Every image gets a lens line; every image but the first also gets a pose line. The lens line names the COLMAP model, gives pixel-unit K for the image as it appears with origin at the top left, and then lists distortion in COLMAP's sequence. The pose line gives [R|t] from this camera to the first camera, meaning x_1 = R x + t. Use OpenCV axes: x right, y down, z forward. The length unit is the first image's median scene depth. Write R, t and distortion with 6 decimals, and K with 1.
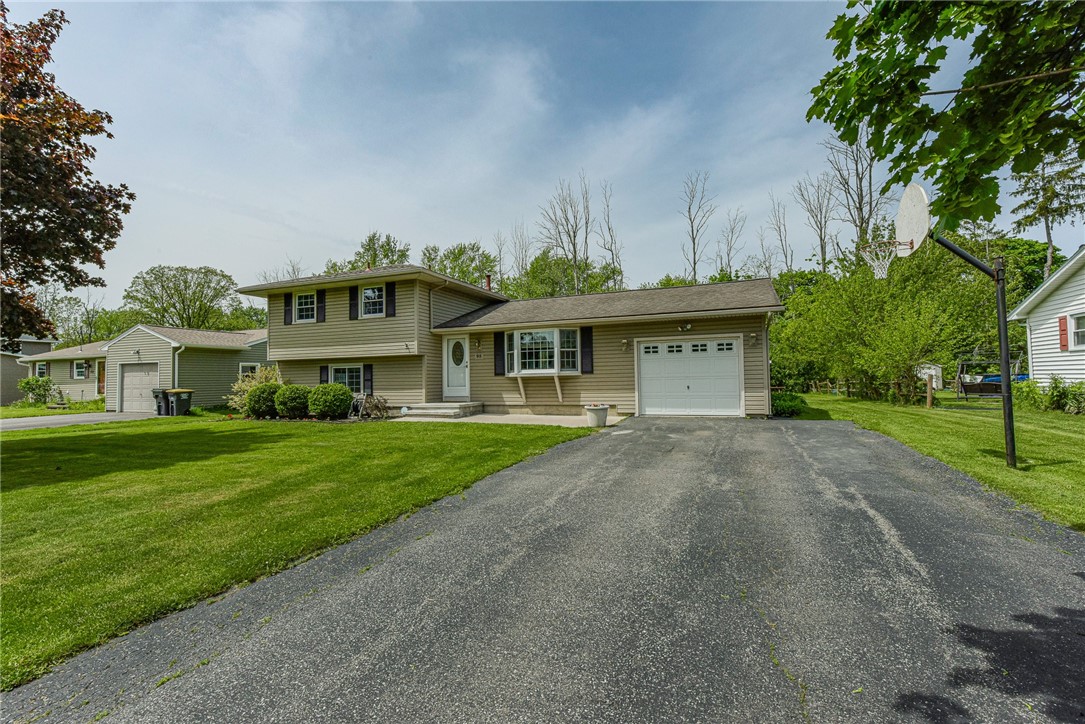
lens RADIAL K [[486.4, 0, 541.1], [0, 486.4, 367.7], [0, 0, 1]] dist [0.004057, 0.000229]
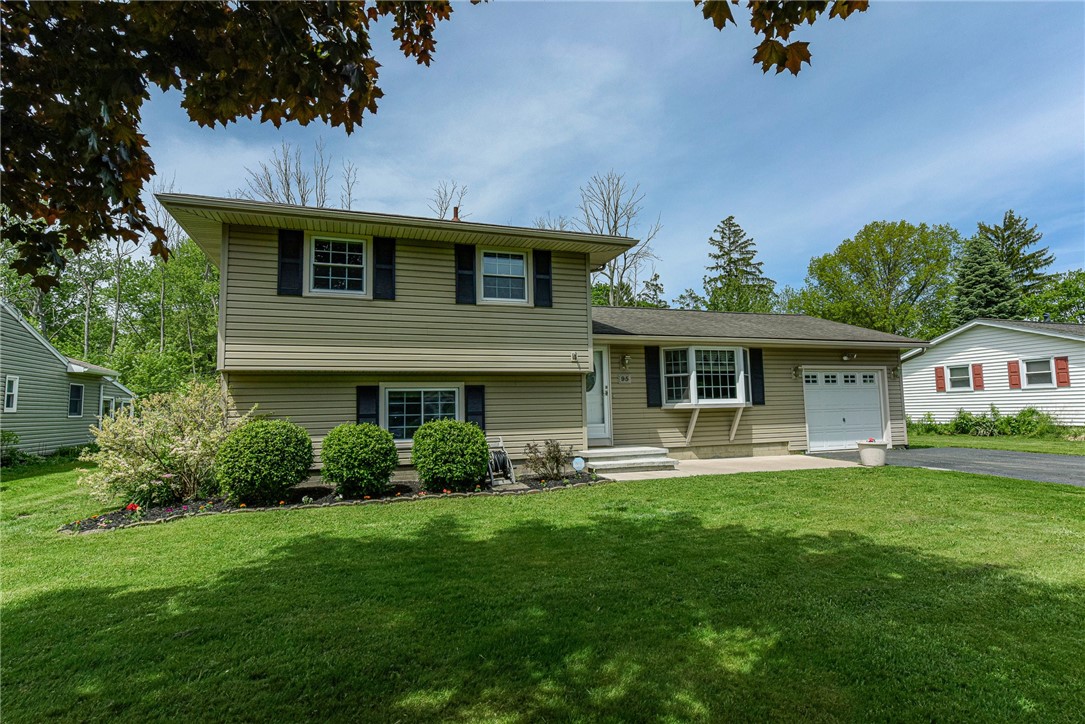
lens RADIAL K [[566.4, 0, 543.5], [0, 566.4, 355.5], [0, 0, 1]] dist [0.006577, 0.000401]
pose [[0.748329, 0.066724, 0.659963, -0.788108], [-0.007660, 0.995731, -0.091985, 0.019333], [-0.663283, 0.063780, 0.745646, 0.496992]]
